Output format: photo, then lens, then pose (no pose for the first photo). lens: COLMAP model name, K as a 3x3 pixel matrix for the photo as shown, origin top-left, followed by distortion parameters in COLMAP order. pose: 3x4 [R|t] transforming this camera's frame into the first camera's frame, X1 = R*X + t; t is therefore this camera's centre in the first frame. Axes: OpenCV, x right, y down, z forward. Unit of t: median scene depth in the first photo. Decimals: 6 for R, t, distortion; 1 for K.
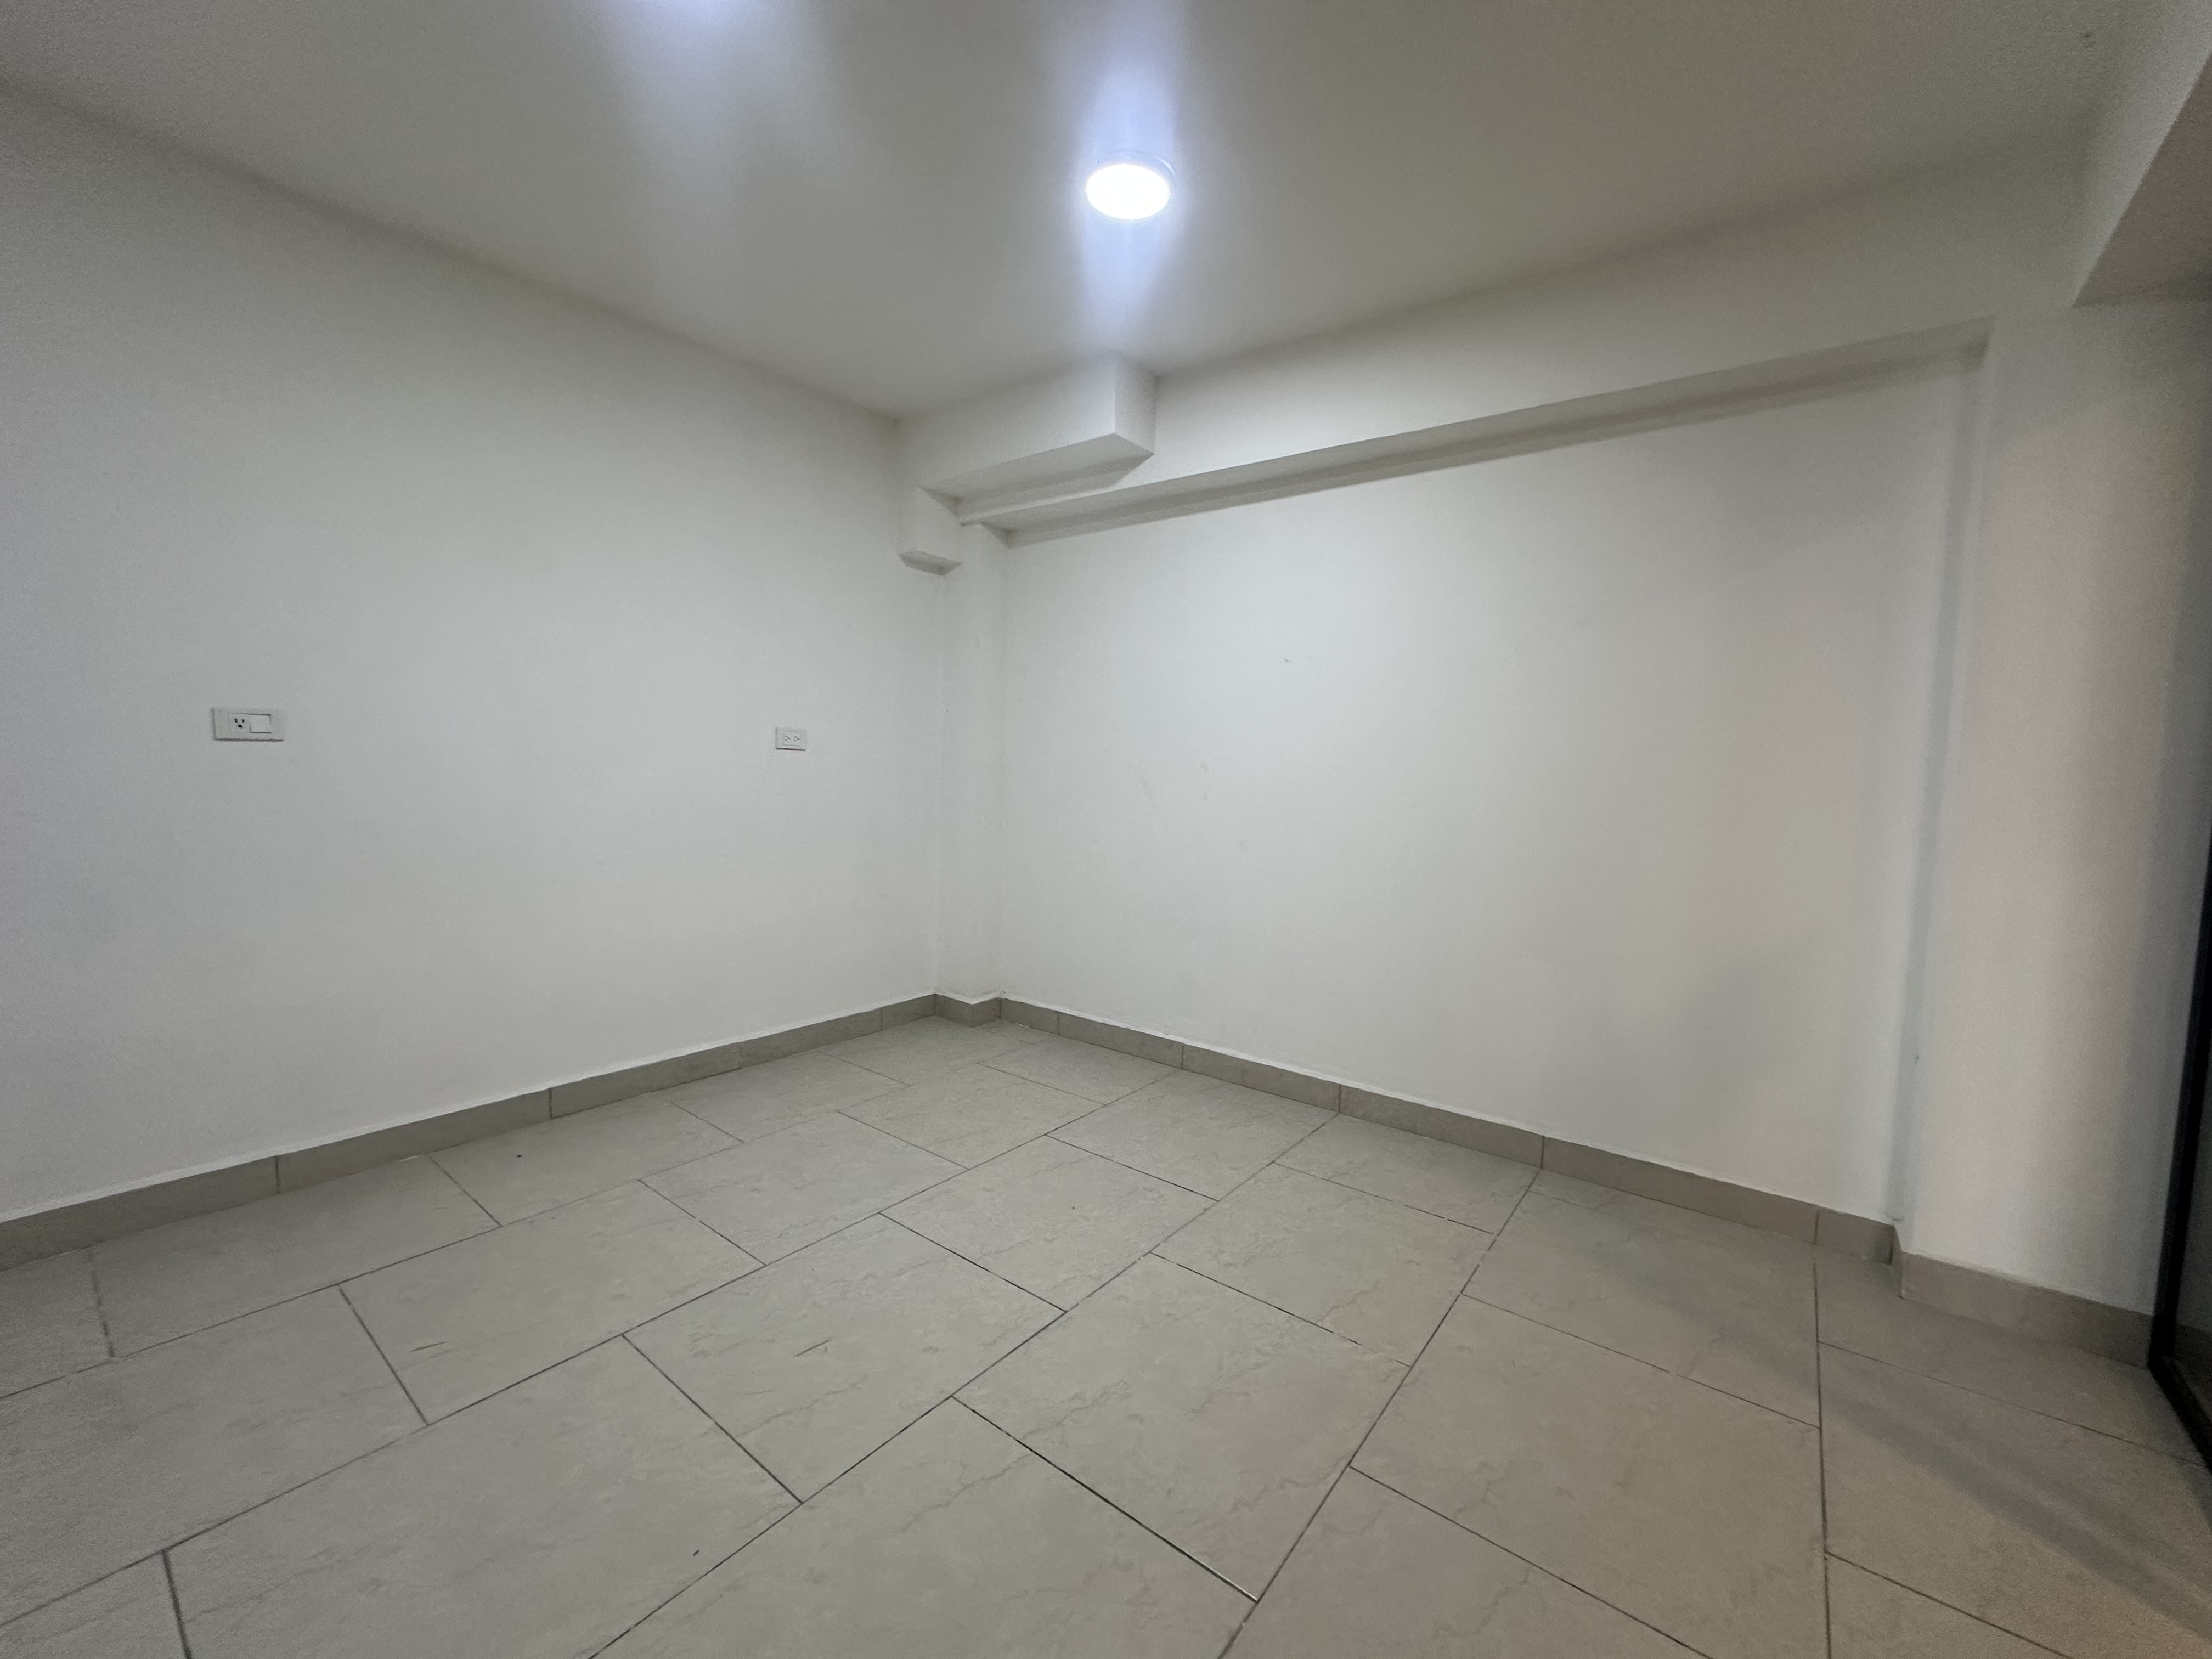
lens RADIAL K [[881.6, 0, 1111.0], [0, 881.6, 828.8], [0, 0, 1]] dist [-0.003726, 0.000786]
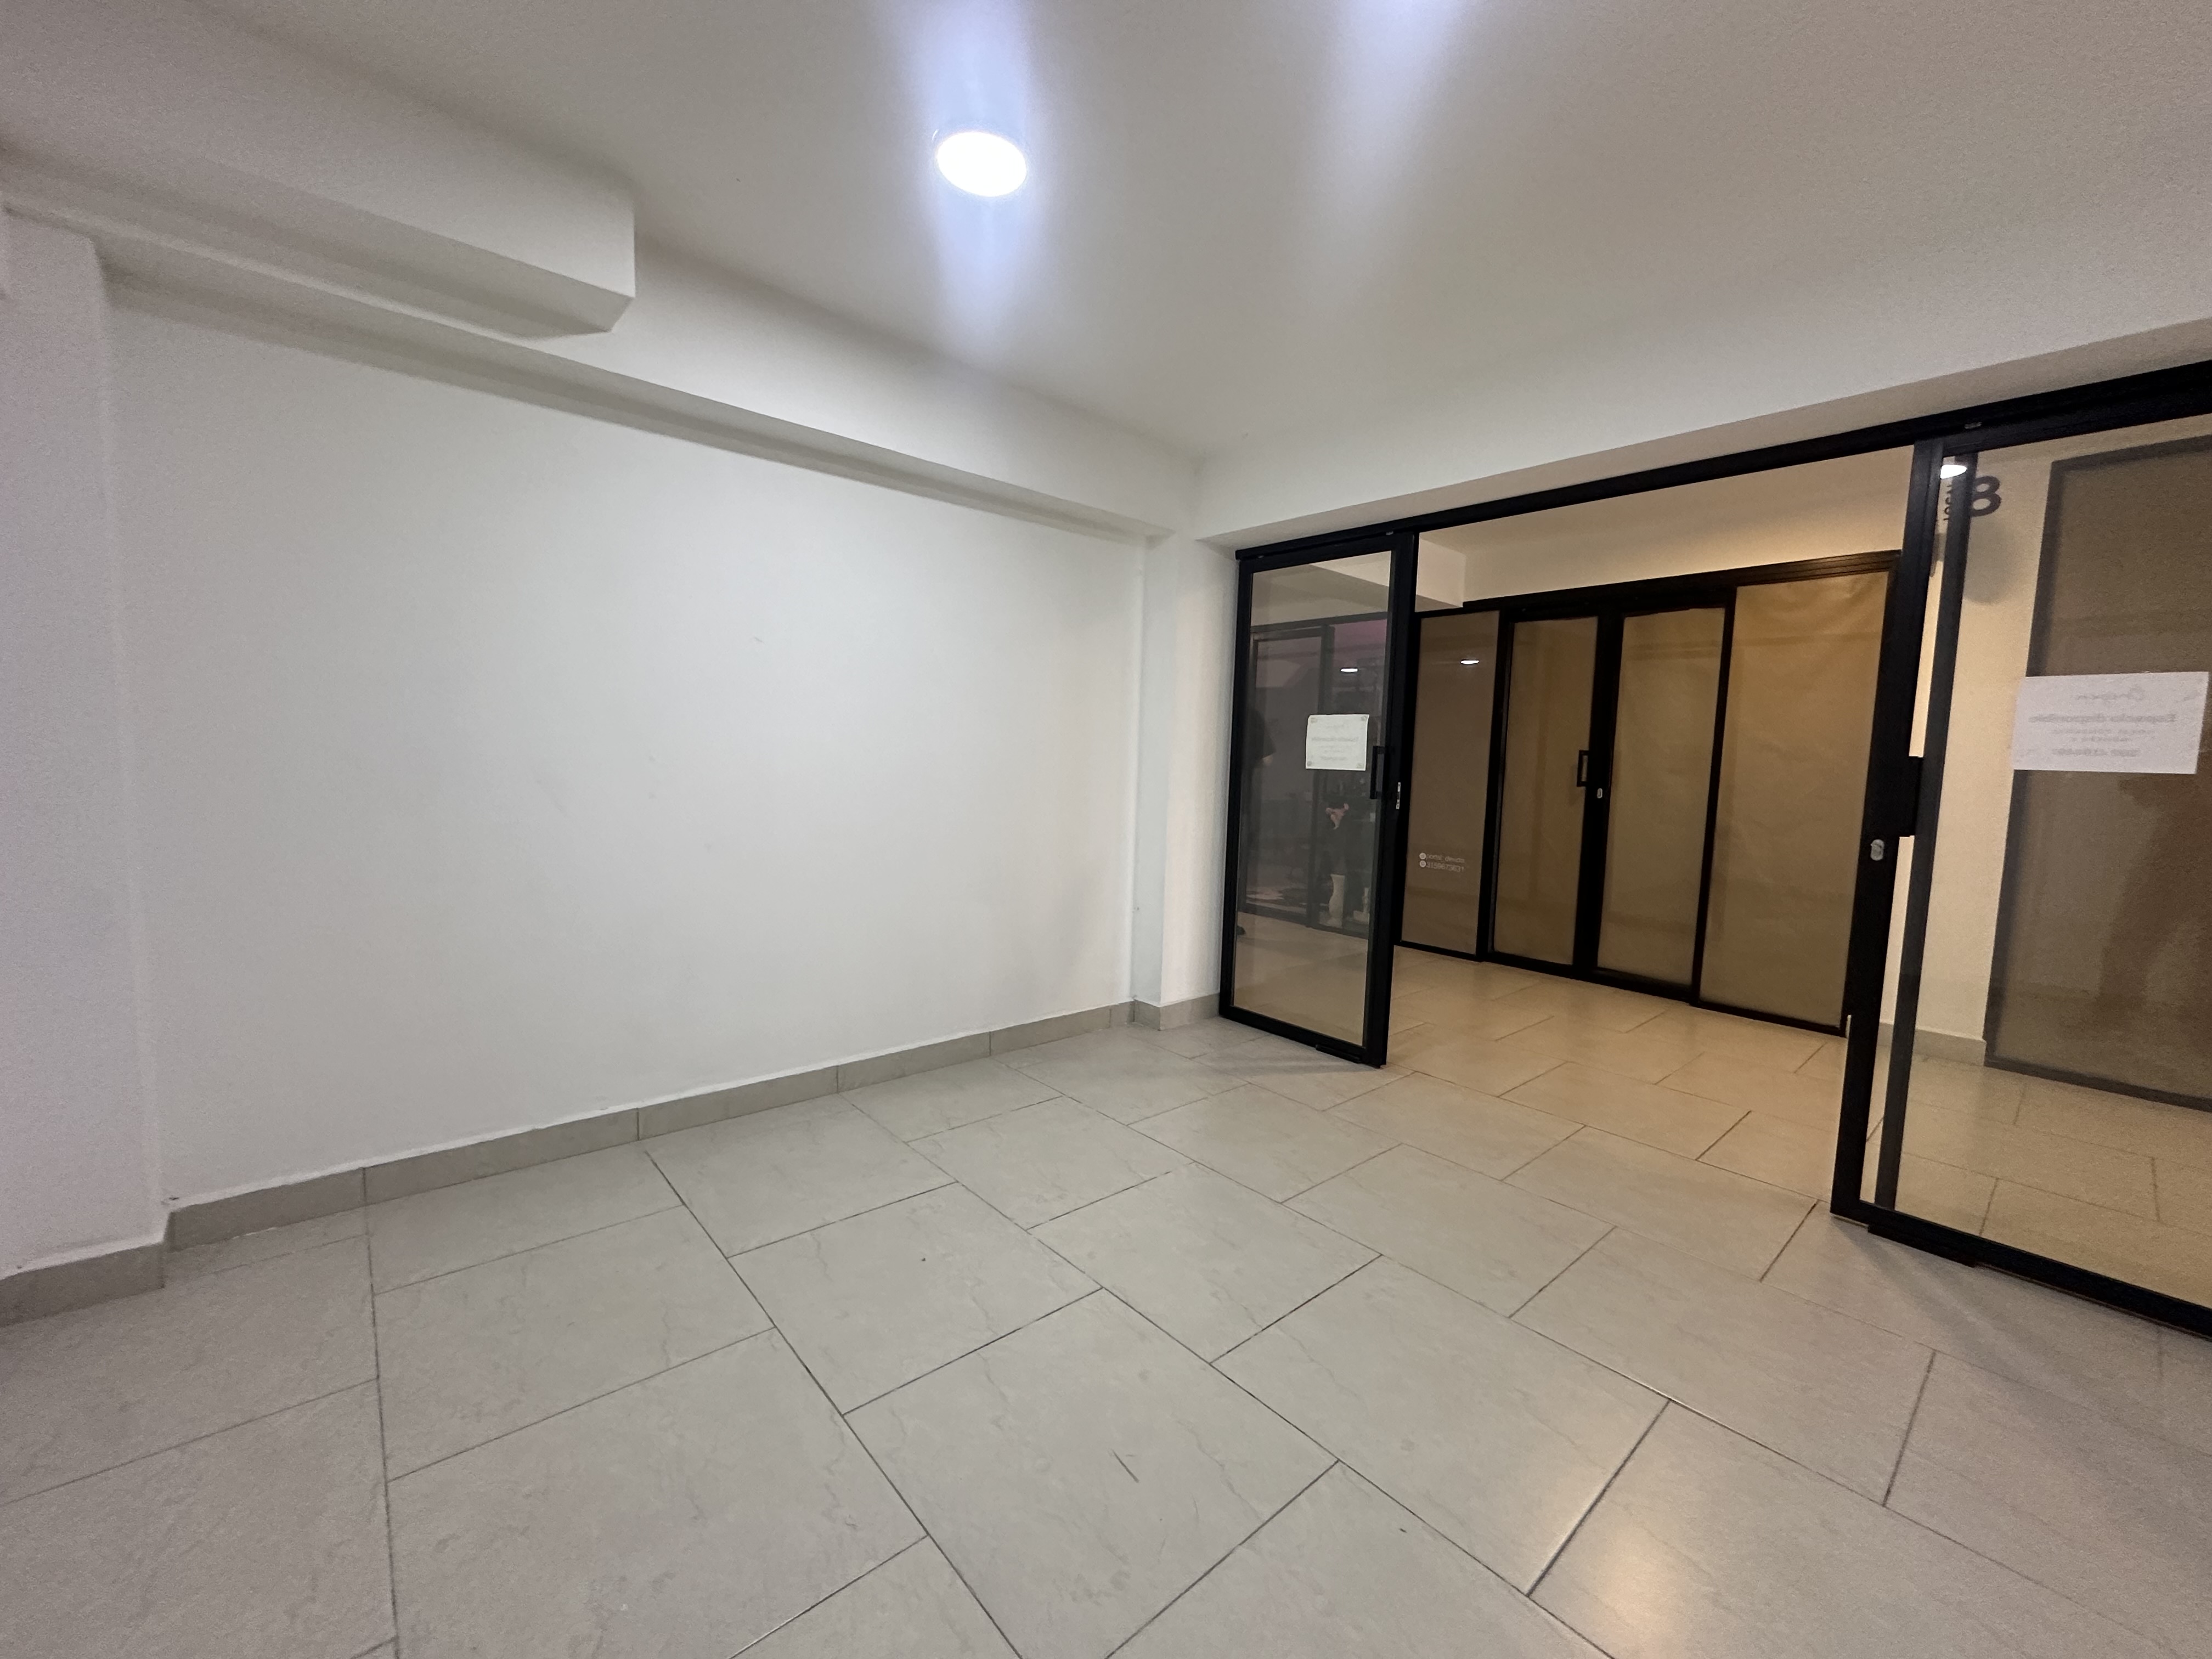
lens RADIAL K [[881.6, 0, 1106.0], [0, 881.6, 823.7], [0, 0, 1]] dist [-0.003726, 0.000786]
pose [[0.194725, -0.100975, 0.975646, -0.651923], [0.045796, 0.994538, 0.093790, -0.071747], [-0.979788, 0.026417, 0.198286, 0.481855]]
